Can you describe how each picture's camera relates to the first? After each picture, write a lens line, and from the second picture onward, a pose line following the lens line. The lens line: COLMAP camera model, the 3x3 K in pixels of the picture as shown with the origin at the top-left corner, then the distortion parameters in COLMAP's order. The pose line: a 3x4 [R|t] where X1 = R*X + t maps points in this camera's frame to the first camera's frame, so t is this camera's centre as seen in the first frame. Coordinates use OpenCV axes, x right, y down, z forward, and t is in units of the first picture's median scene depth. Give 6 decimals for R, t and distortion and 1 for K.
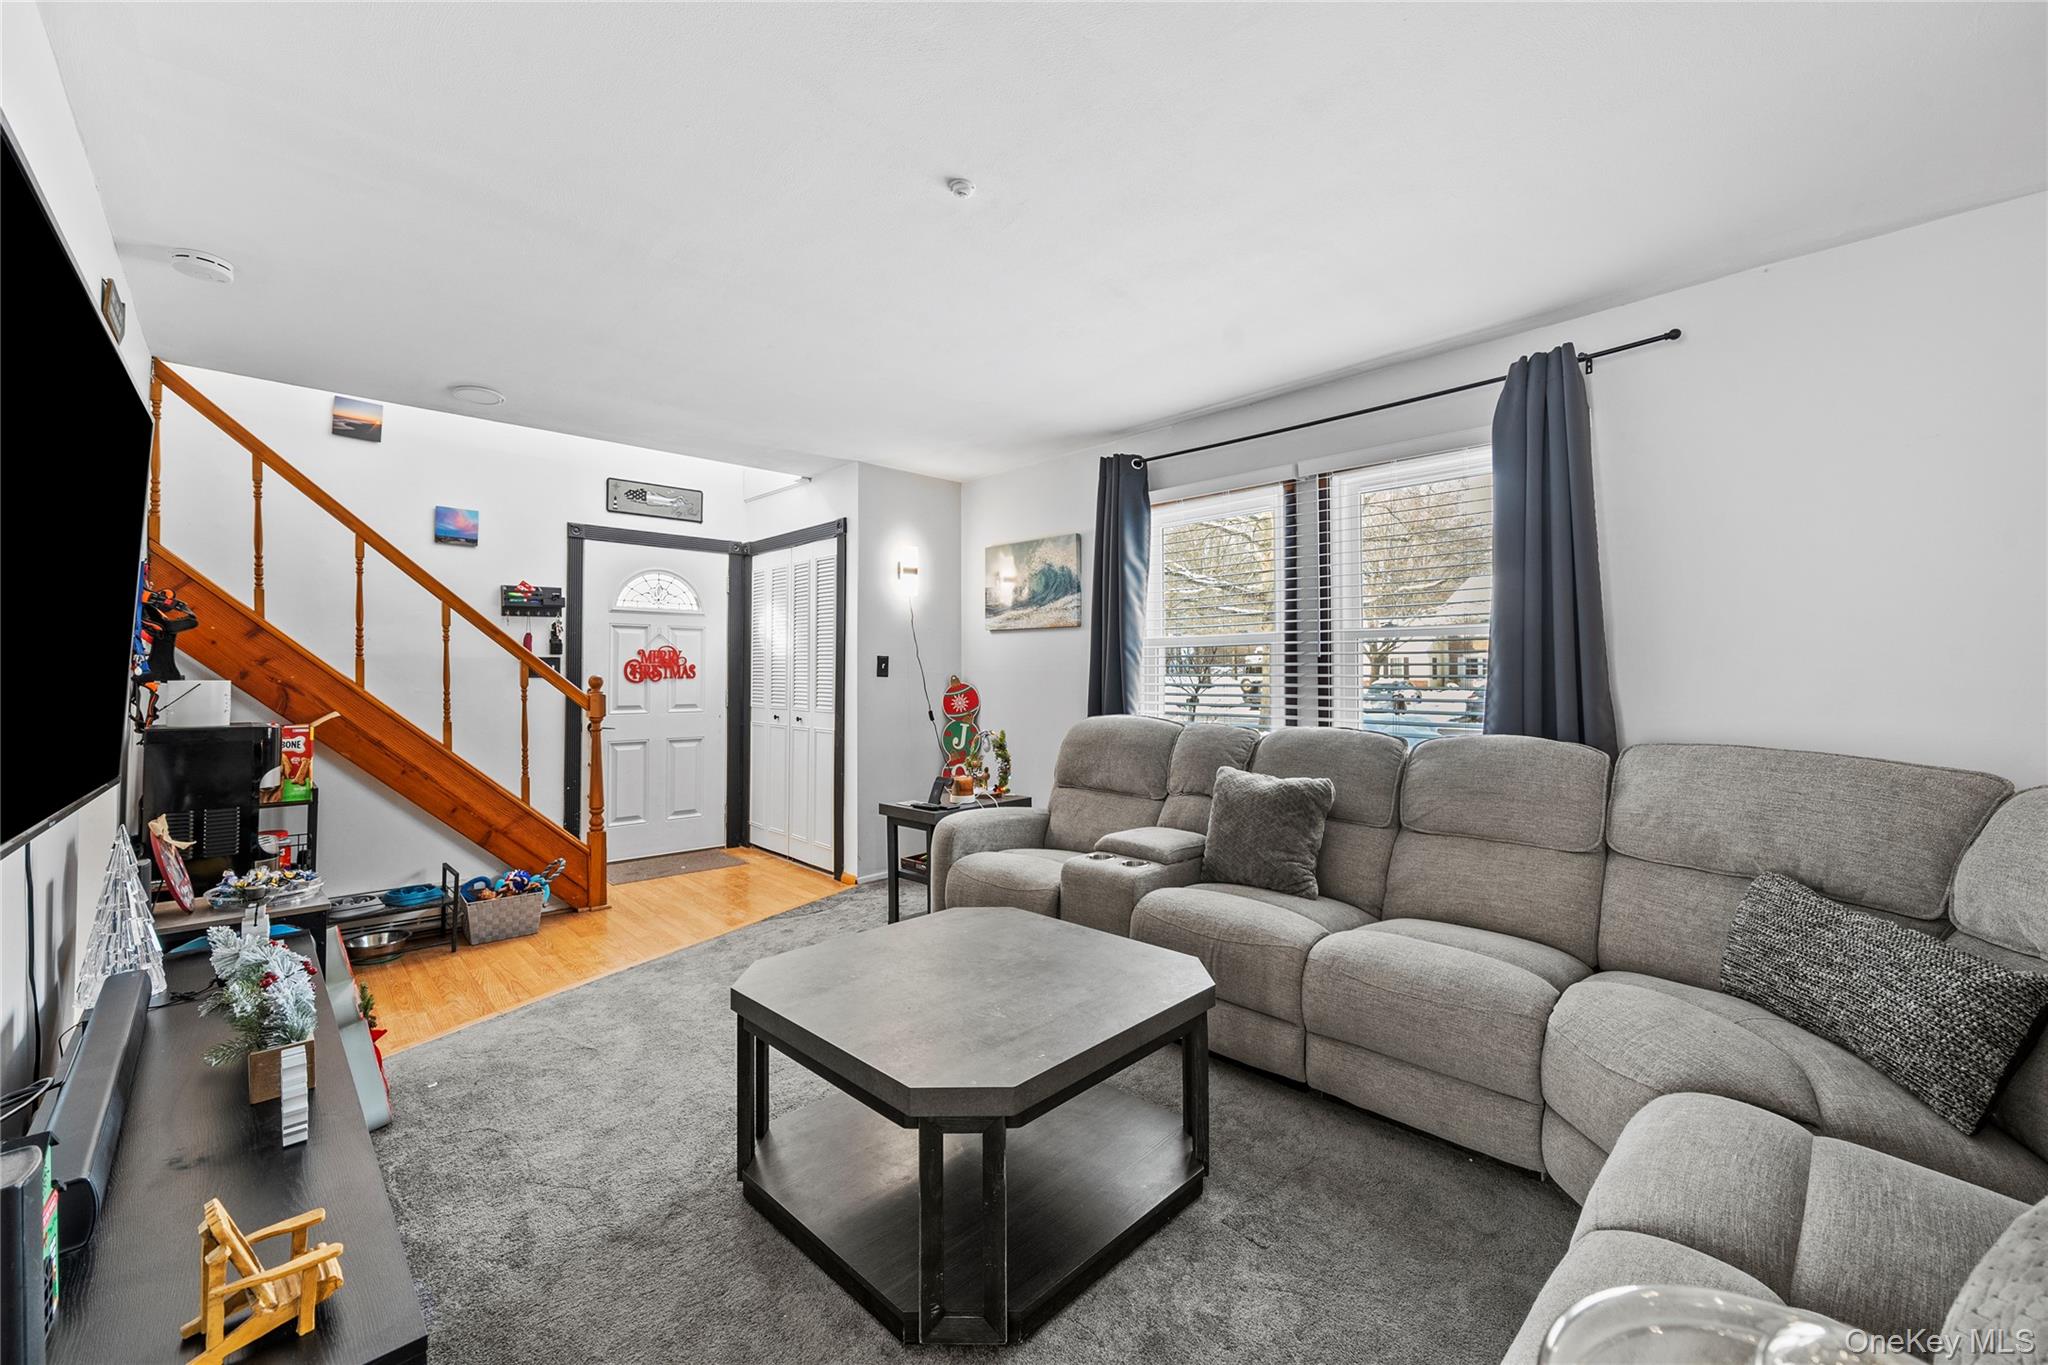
lens RADIAL K [[813.9, 0, 1019.8], [0, 813.9, 674.5], [0, 0, 1]] dist [-0.001229, -0.000250]
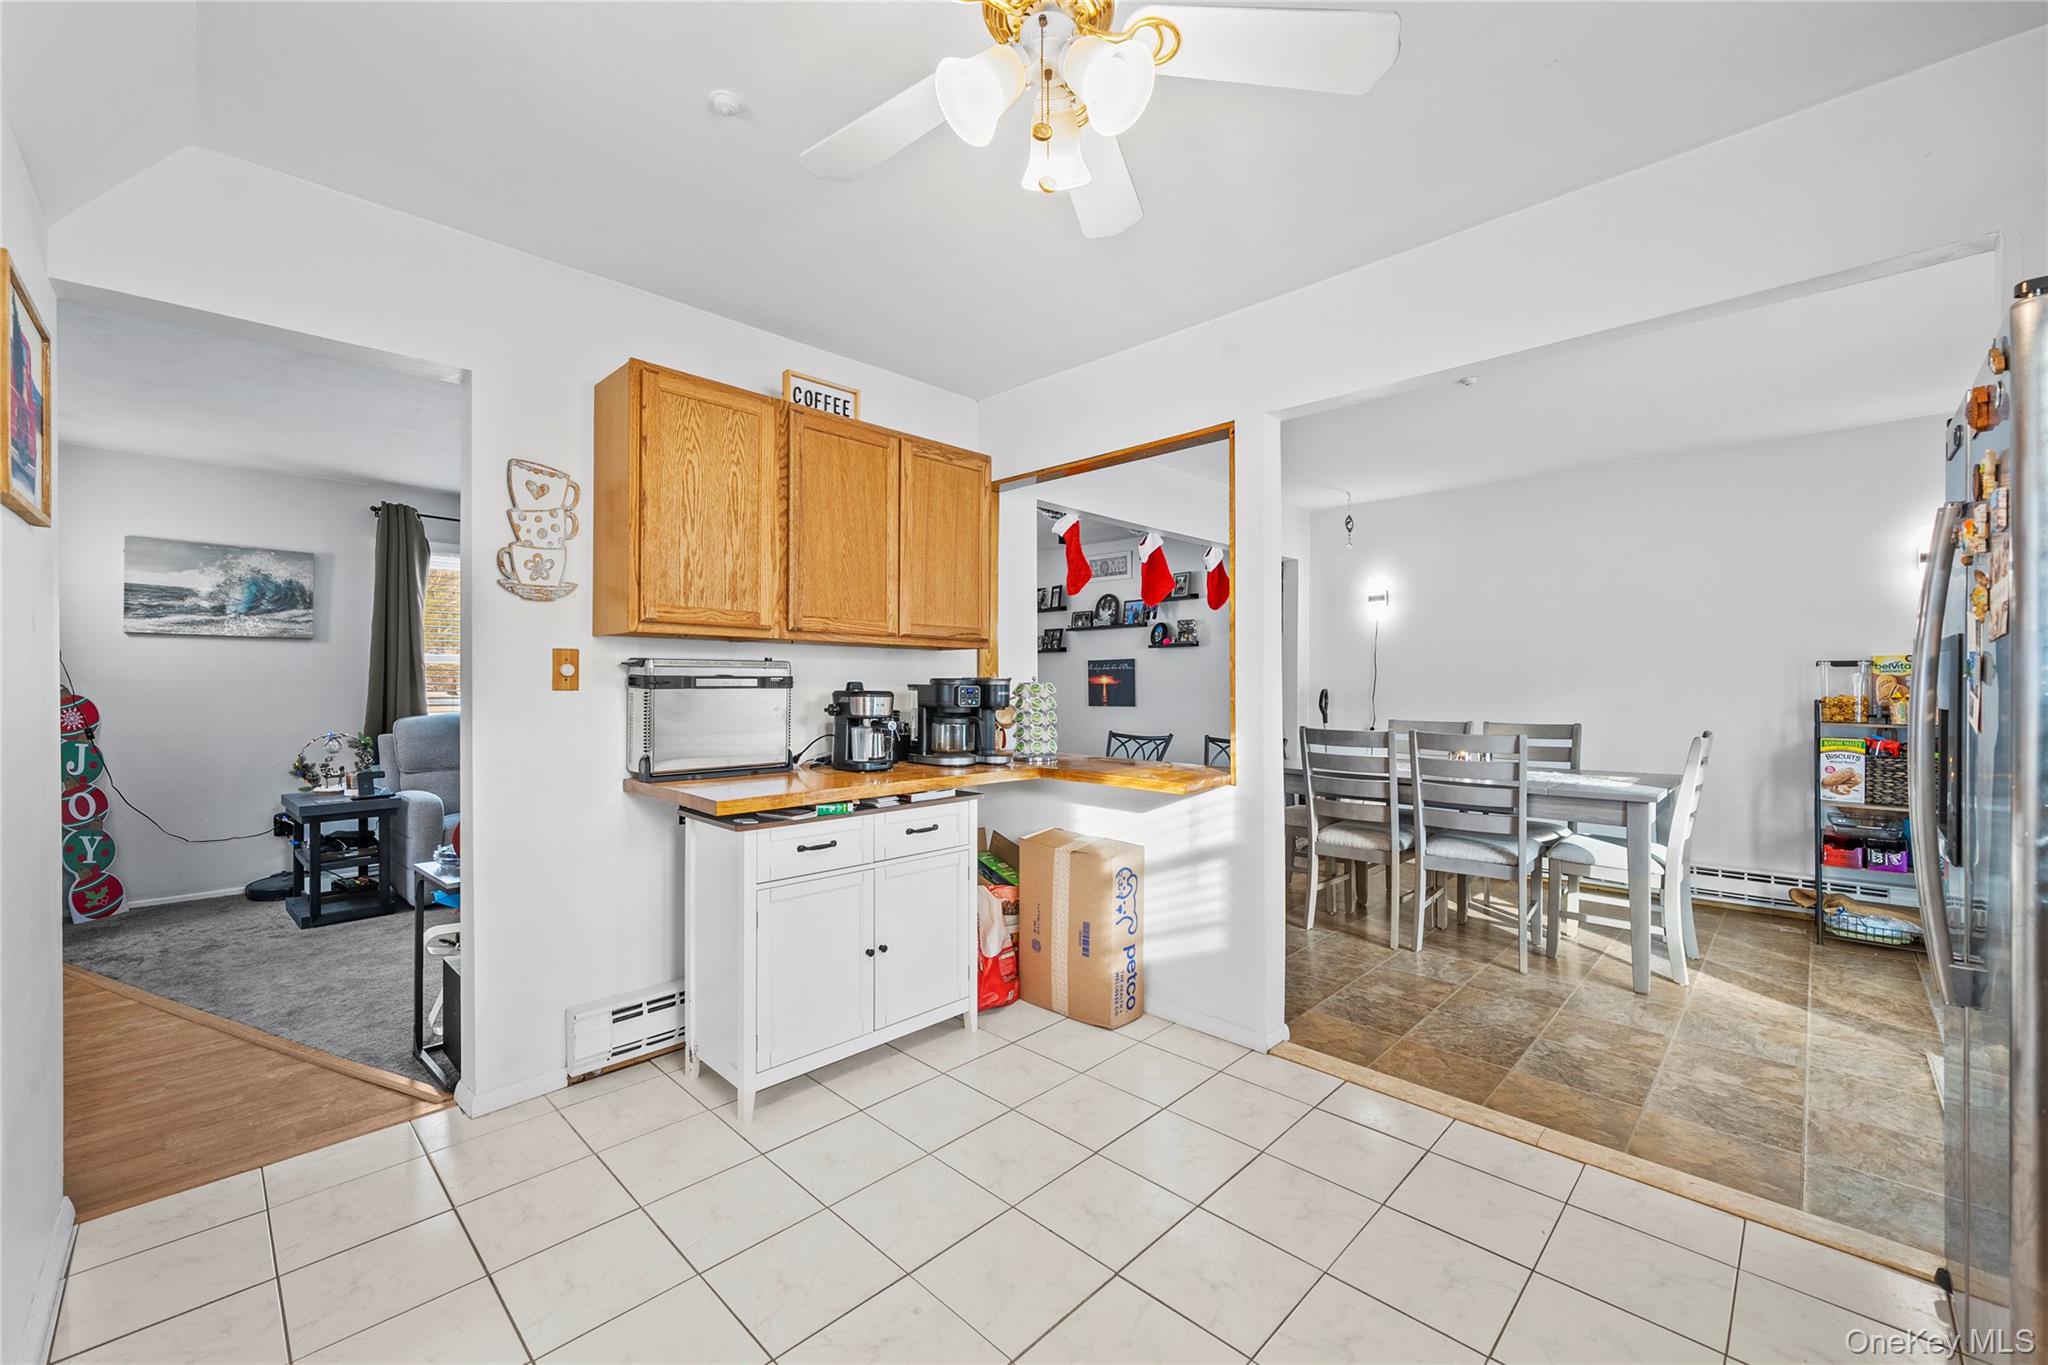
lens RADIAL K [[815.4, 0, 1024.0], [0, 815.4, 682.5], [0, 0, 1]] dist [-0.001958, -0.000522]
pose [[-0.041127, 0.002119, 0.999152, -1.047910], [0.001141, 0.999997, -0.002074, 0.001885], [-0.999153, 0.001054, -0.041129, 0.097892]]
